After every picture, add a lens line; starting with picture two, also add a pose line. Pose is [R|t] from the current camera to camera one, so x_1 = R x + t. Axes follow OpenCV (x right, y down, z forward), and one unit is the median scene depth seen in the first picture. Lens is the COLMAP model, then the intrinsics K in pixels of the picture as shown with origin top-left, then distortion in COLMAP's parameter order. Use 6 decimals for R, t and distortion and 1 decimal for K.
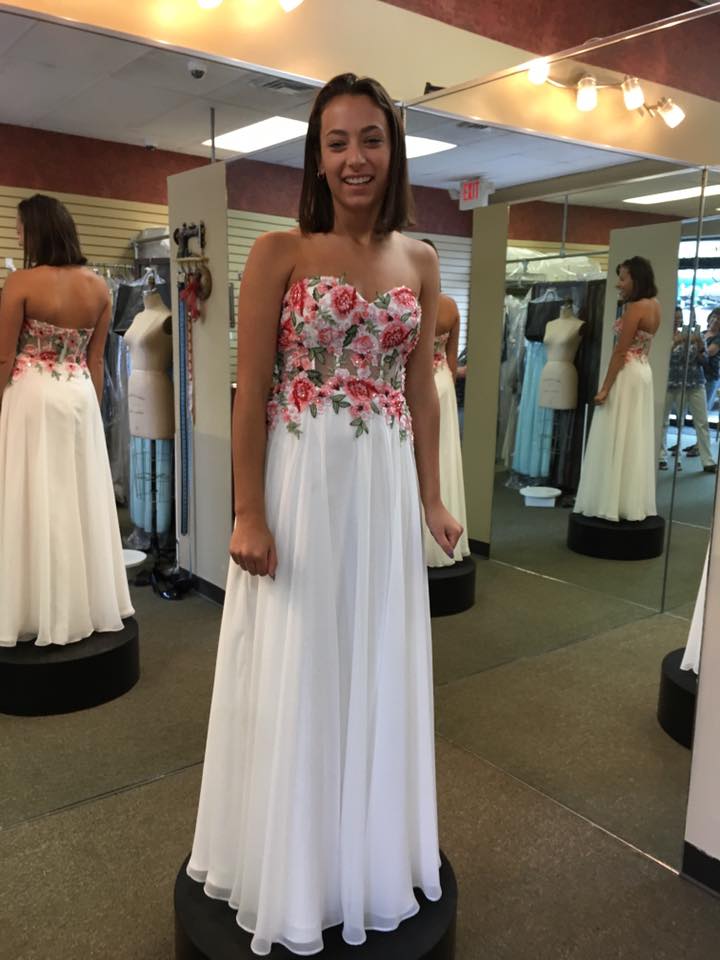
lens RADIAL K [[818.8, 0, 351.9], [0, 818.8, 490.4], [0, 0, 1]] dist [0.091571, -0.120812]
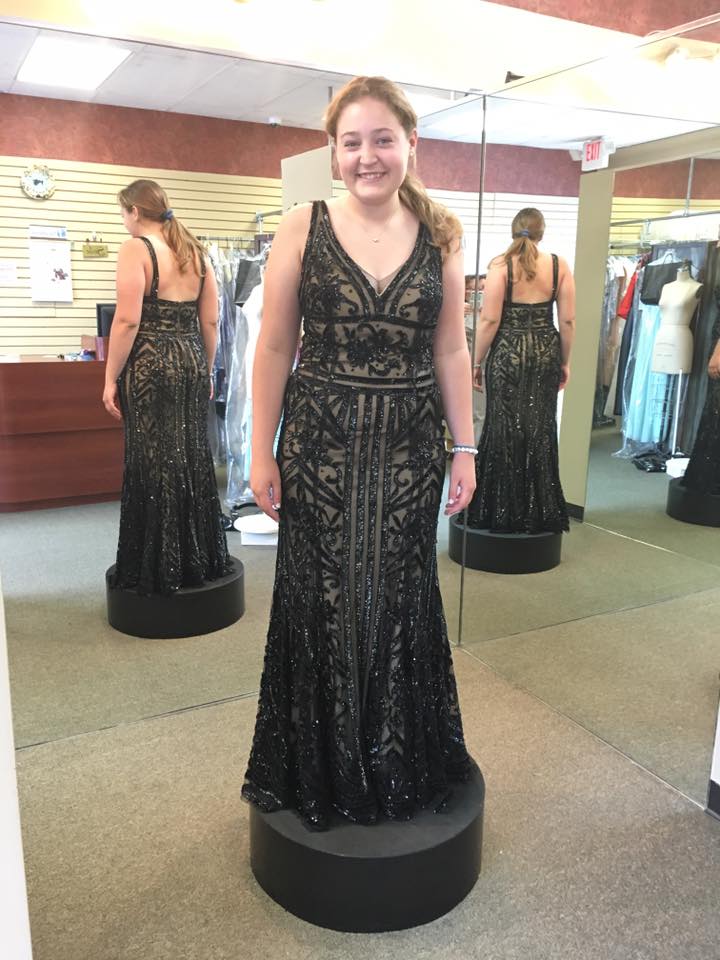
lens RADIAL K [[818.8, 0, 354.3], [0, 818.8, 483.8], [0, 0, 1]] dist [0.091571, -0.120812]
pose [[0.987614, 0.027202, -0.154528, 0.054220], [-0.020886, 0.998884, 0.042353, -0.001879], [0.155507, -0.038601, 0.987080, -0.077276]]
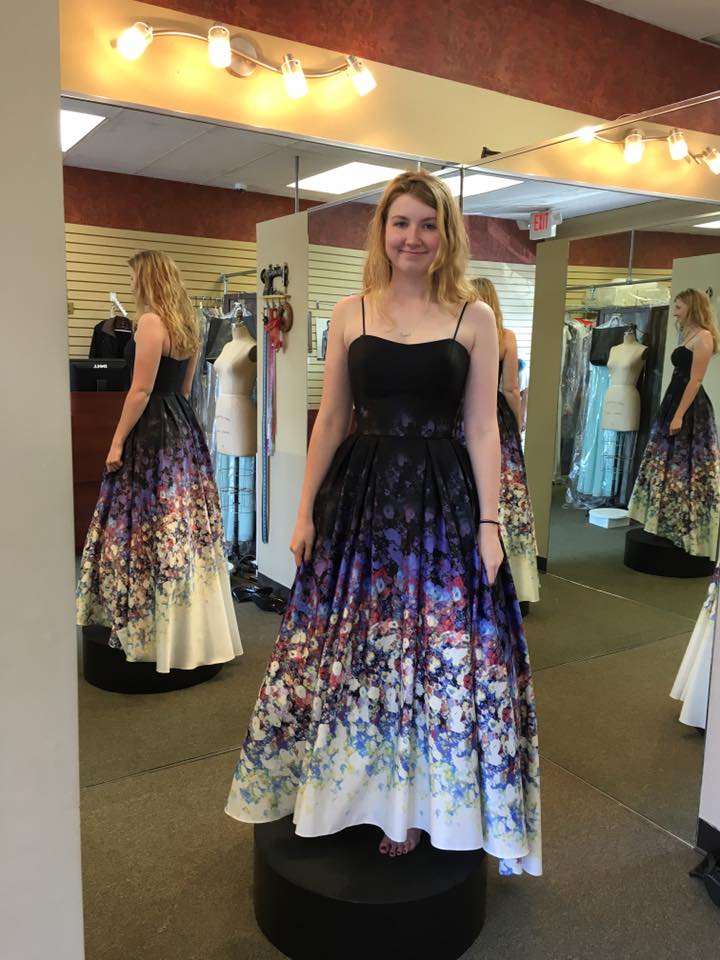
lens RADIAL K [[818.8, 0, 355.1], [0, 818.8, 484.6], [0, 0, 1]] dist [0.091571, -0.120812]
pose [[0.996066, 0.014871, -0.087355, 0.015753], [-0.017337, 0.999470, -0.027536, 0.005034], [0.086899, 0.028943, 0.995797, -0.100007]]
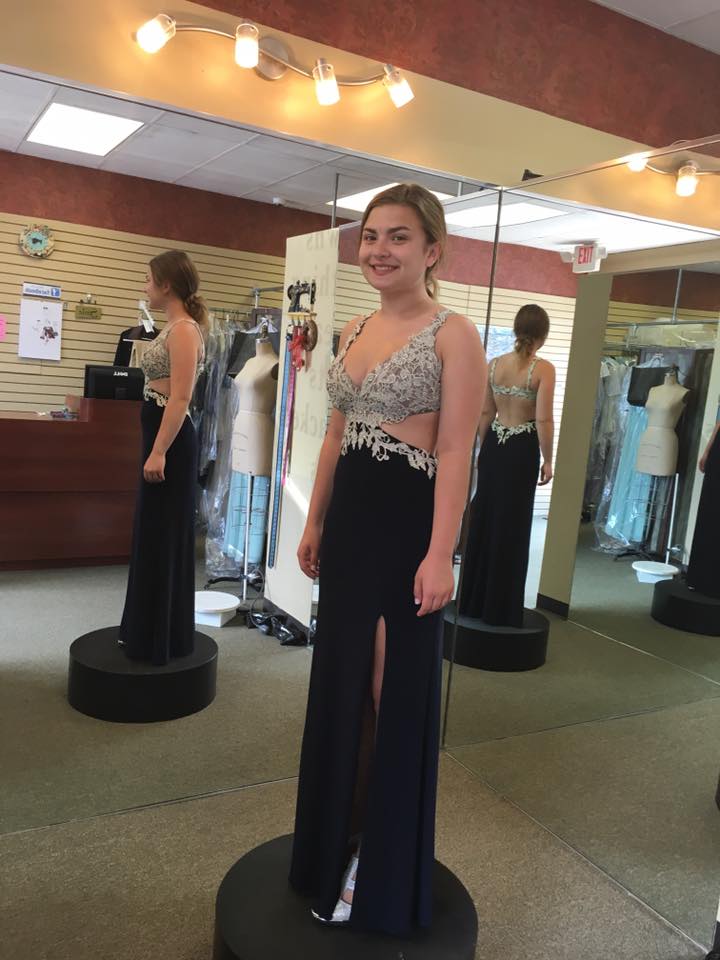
lens RADIAL K [[818.8, 0, 354.6], [0, 818.8, 483.7], [0, 0, 1]] dist [0.091571, -0.120812]
pose [[0.989021, 0.080585, -0.123869, 0.027517], [-0.087592, 0.994788, -0.052193, -0.007994], [0.119017, 0.062470, 0.990925, -0.047556]]
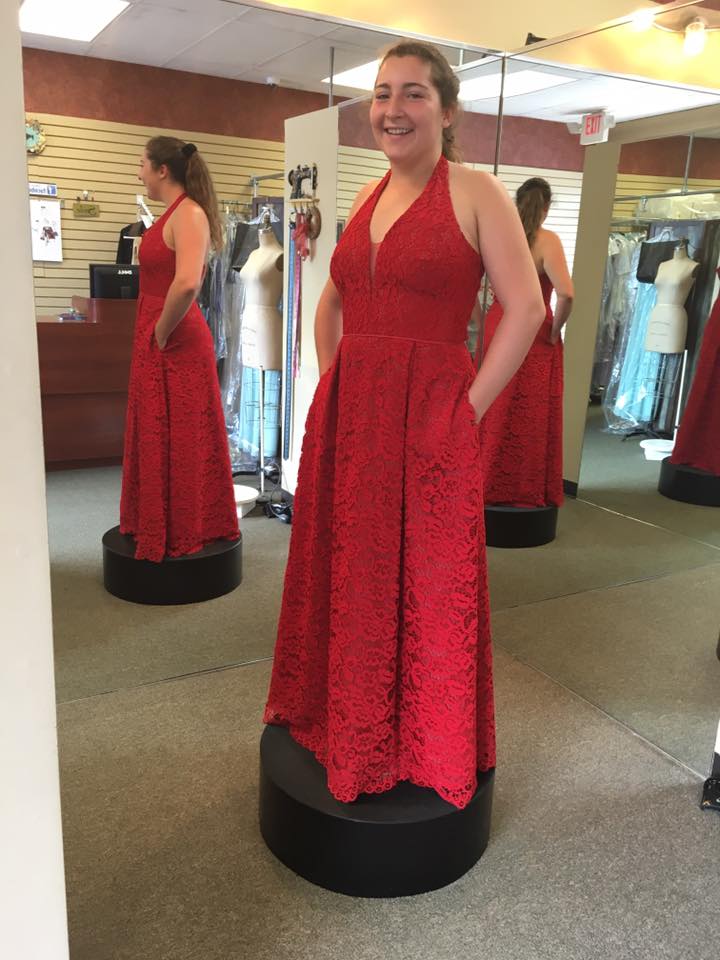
lens RADIAL K [[818.8, 0, 354.8], [0, 818.8, 484.8], [0, 0, 1]] dist [0.091571, -0.120812]
pose [[0.990539, 0.054079, -0.126126, 0.026672], [-0.045026, 0.996274, 0.073561, 0.004820], [0.129634, -0.067186, 0.989283, -0.073503]]
